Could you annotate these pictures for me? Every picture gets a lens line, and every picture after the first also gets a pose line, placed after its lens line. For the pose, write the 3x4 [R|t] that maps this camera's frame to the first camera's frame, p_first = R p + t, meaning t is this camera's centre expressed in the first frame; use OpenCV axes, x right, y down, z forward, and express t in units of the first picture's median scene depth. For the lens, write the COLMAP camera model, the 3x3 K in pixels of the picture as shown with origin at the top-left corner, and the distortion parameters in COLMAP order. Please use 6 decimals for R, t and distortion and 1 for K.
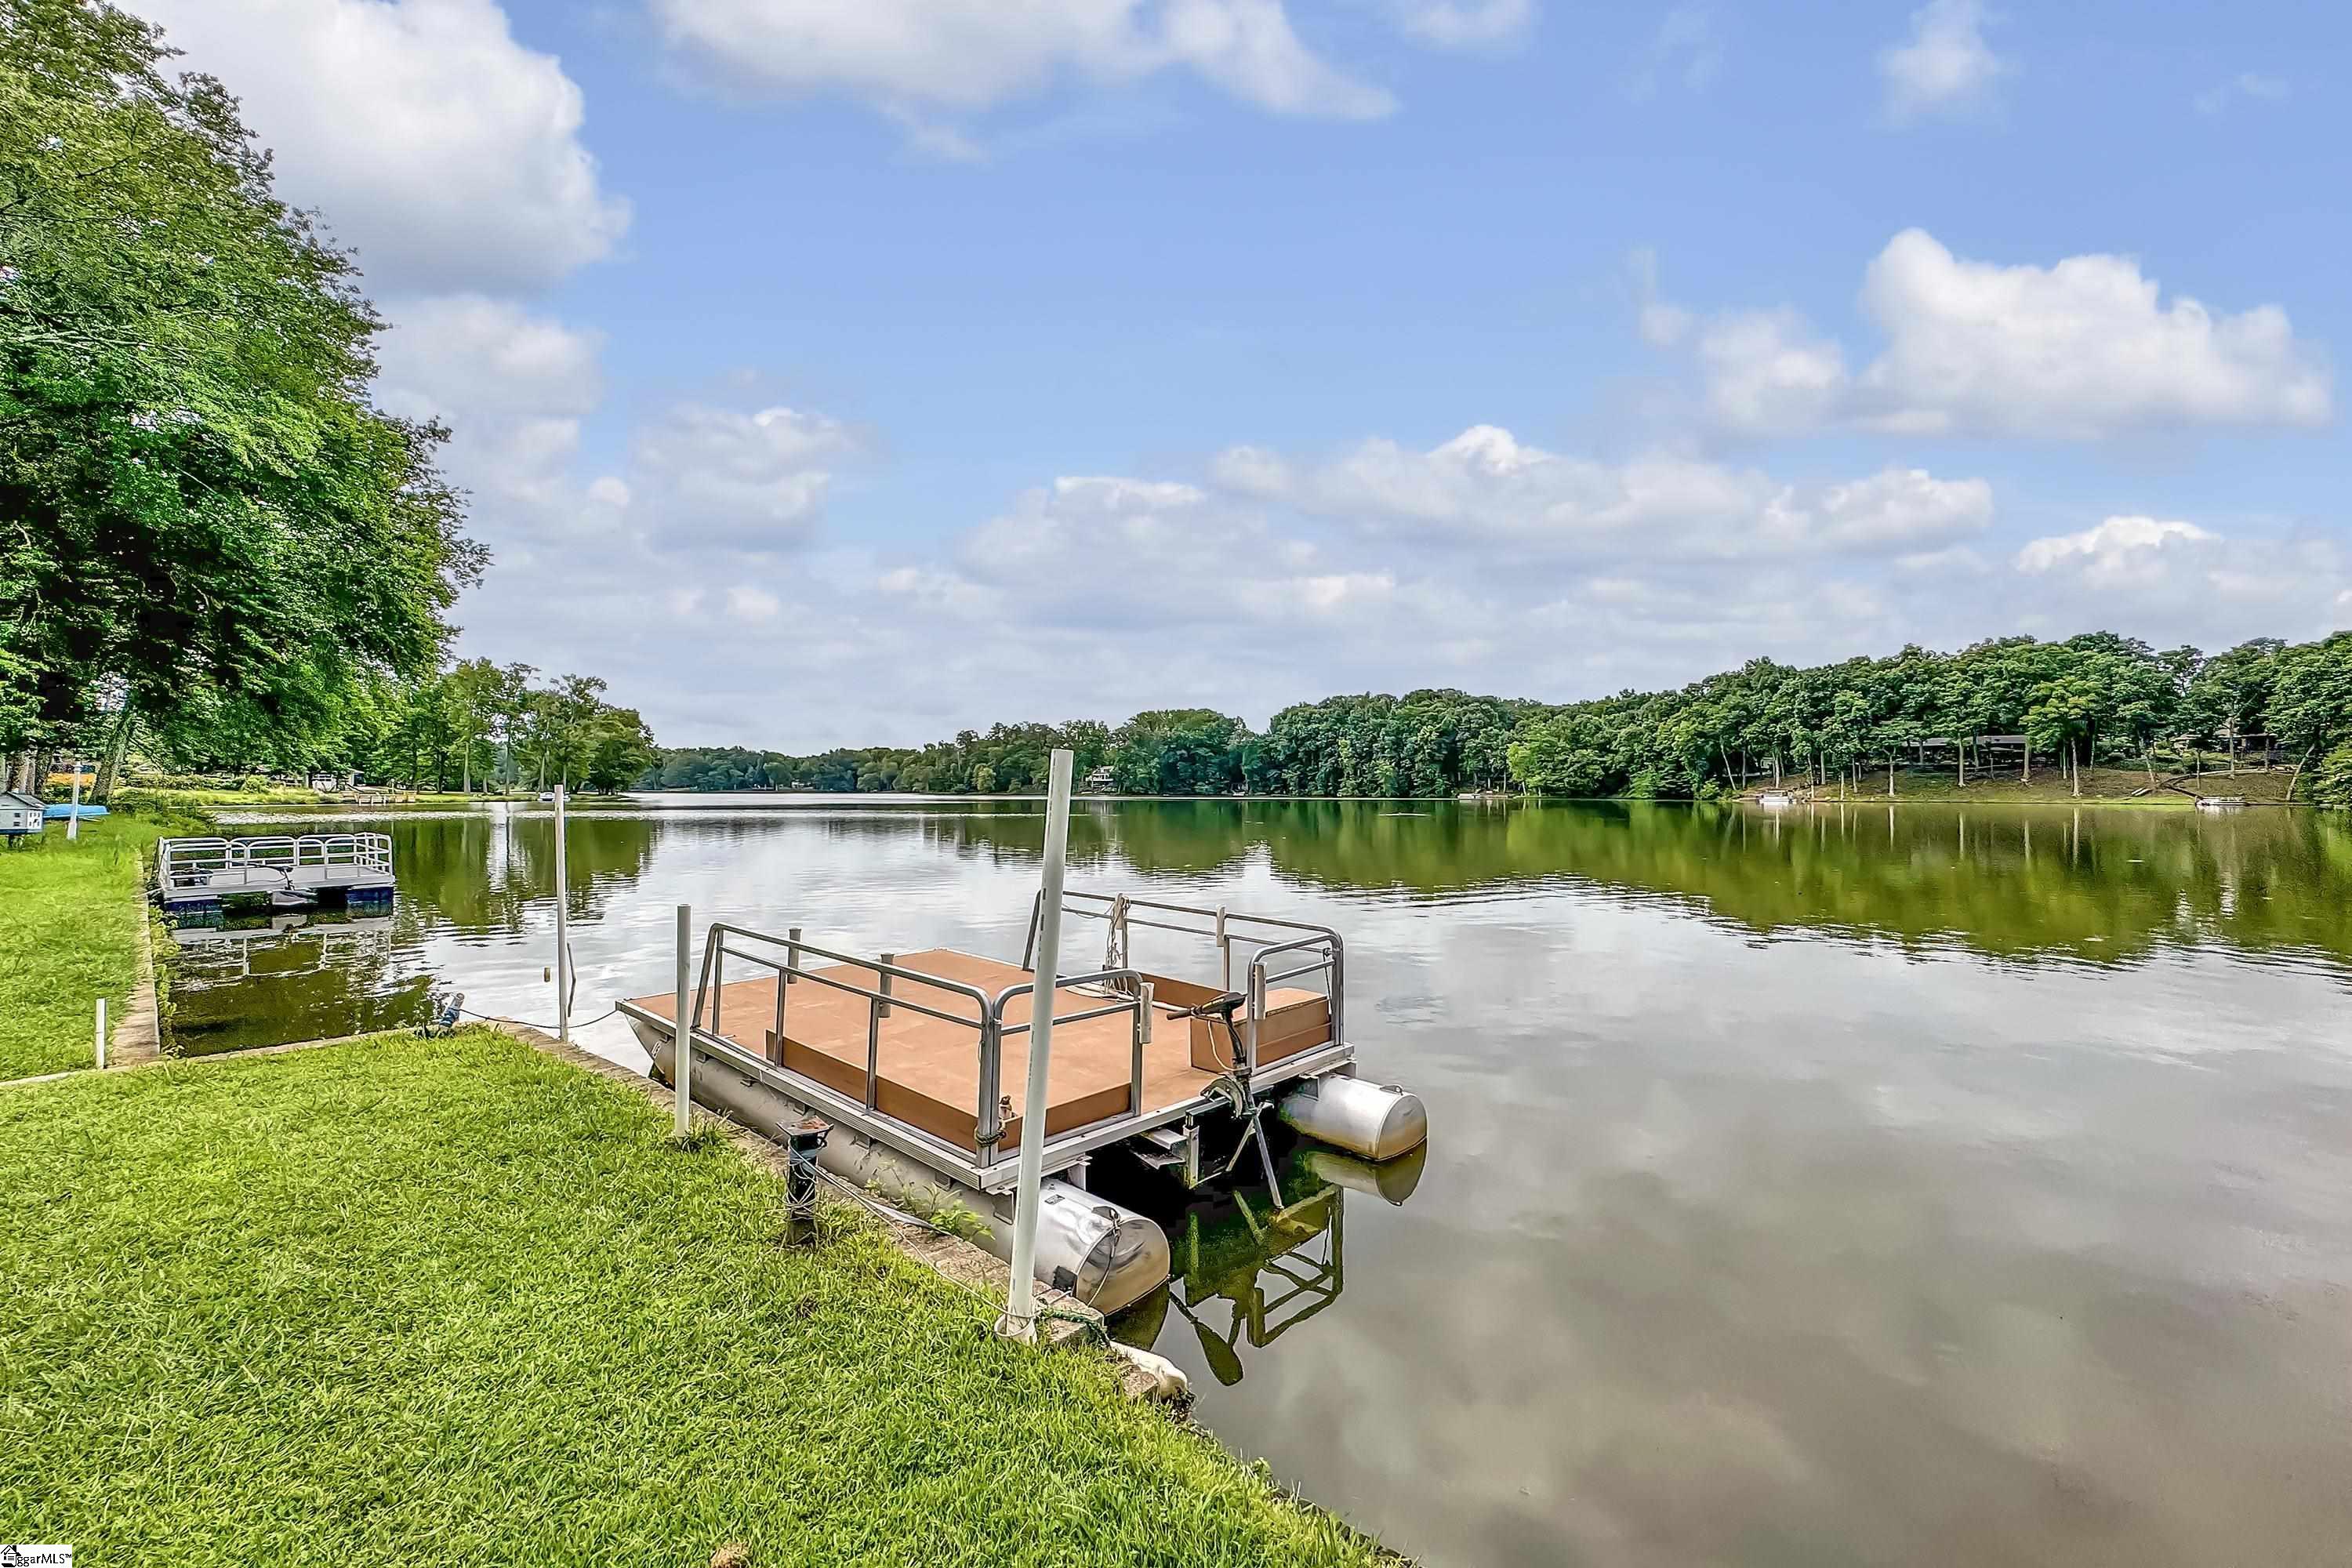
lens RADIAL K [[935.1, 0, 1176.5], [0, 935.1, 778.3], [0, 0, 1]] dist [-0.002434, -0.000161]
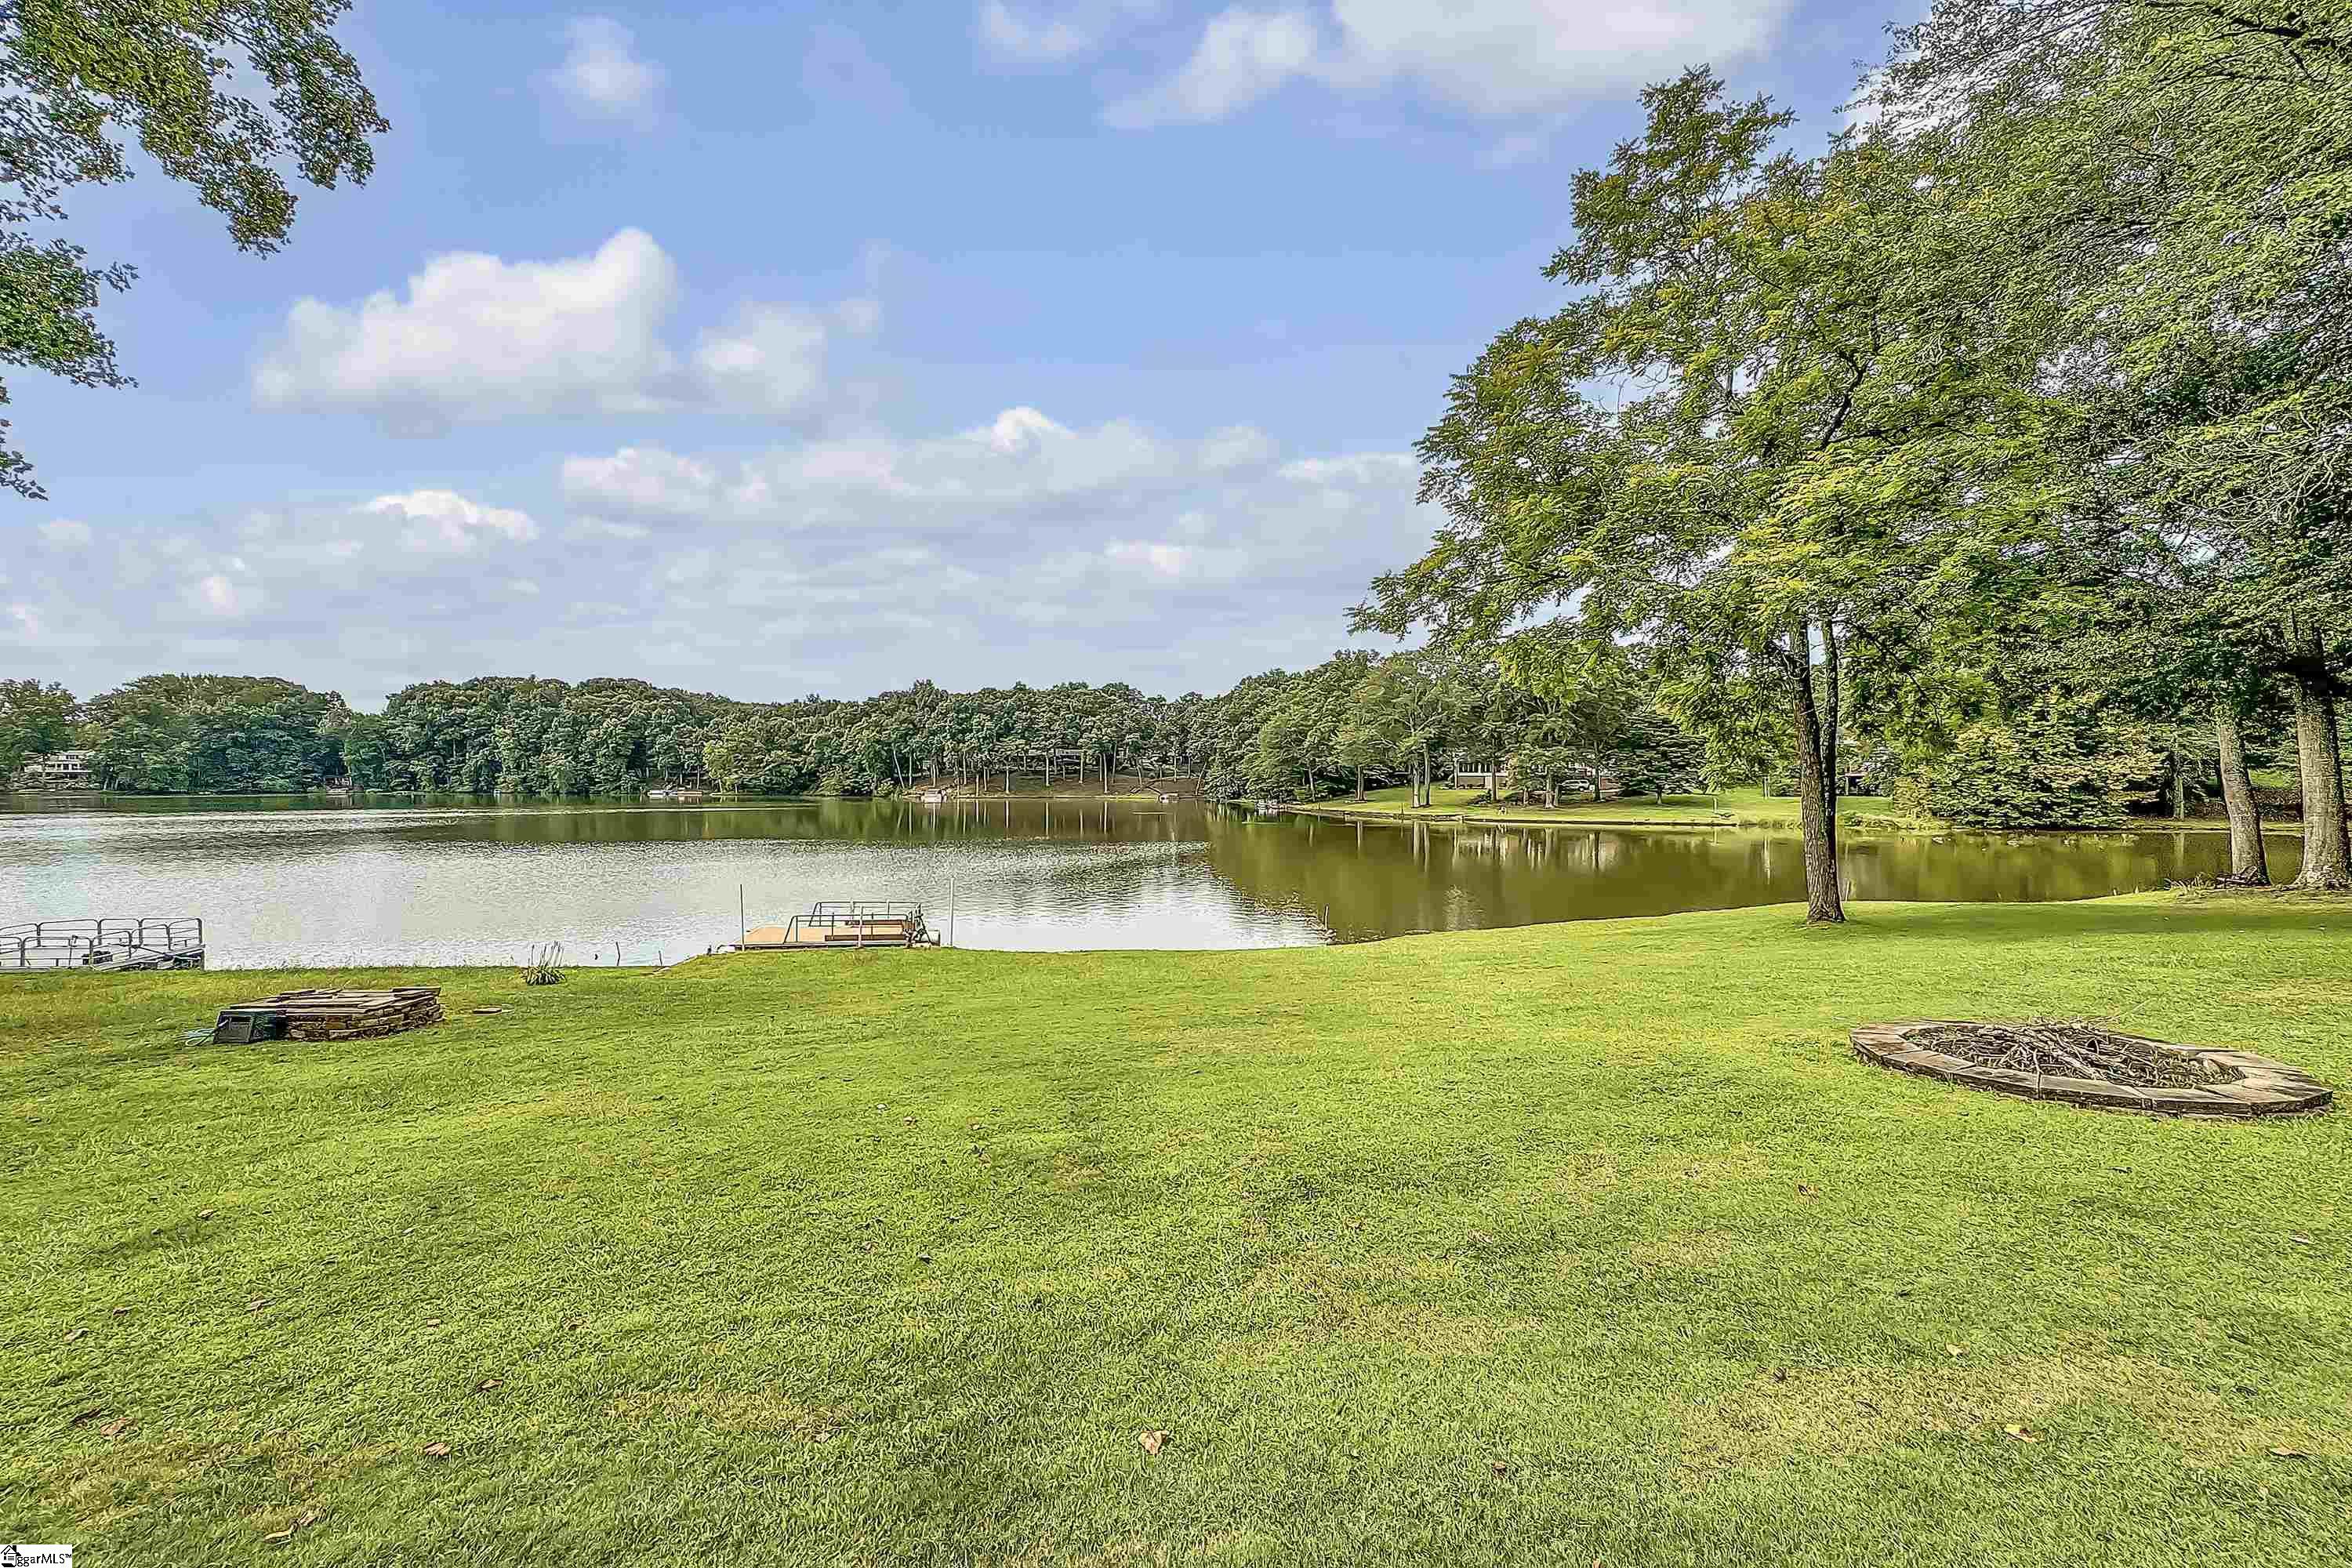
lens RADIAL K [[935.1, 0, 1171.6], [0, 935.1, 776.6], [0, 0, 1]] dist [-0.002434, -0.000161]
pose [[0.675268, 0.003637, 0.737563, -0.066699], [-0.011327, 0.999921, 0.005440, -0.013313], [-0.737485, -0.012028, 0.675256, -0.082857]]
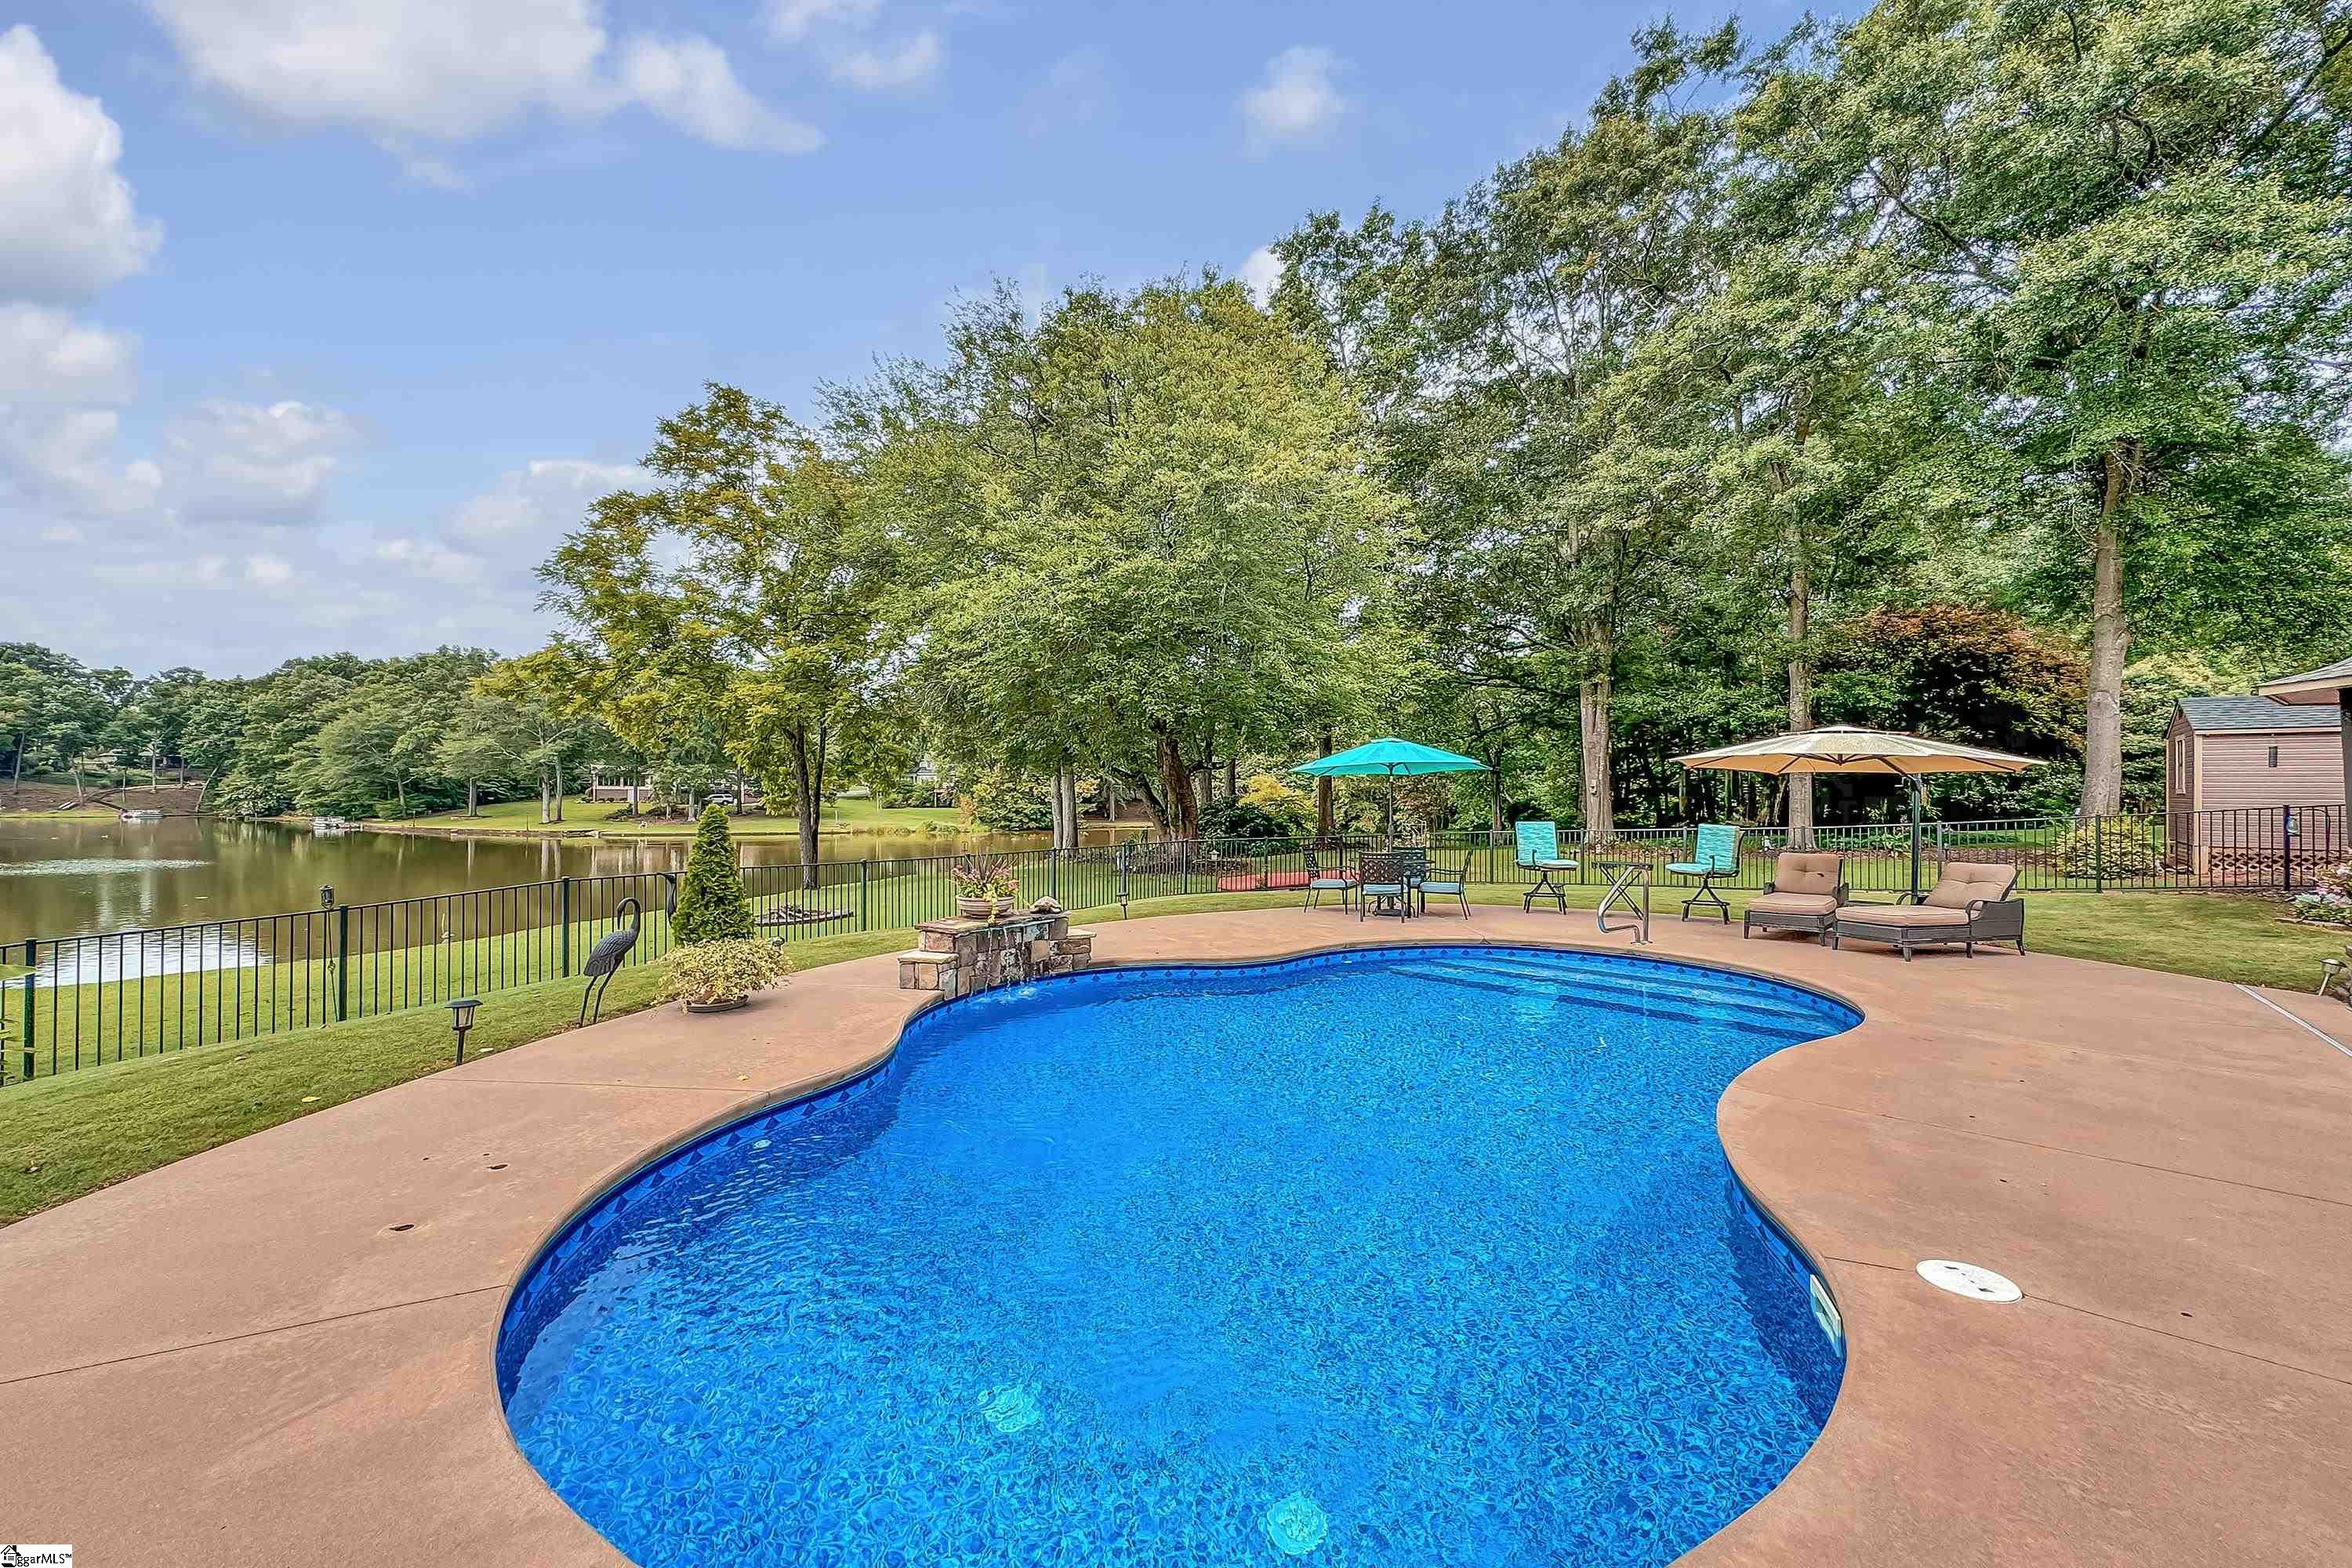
lens RADIAL K [[935.1, 0, 1171.2], [0, 935.1, 784.0], [0, 0, 1]] dist [-0.002434, -0.000161]
pose [[-0.102062, 0.009930, 0.994728, -0.121089], [-0.019541, 0.999737, -0.011984, -0.016670], [-0.994586, -0.020661, -0.101841, -0.113721]]
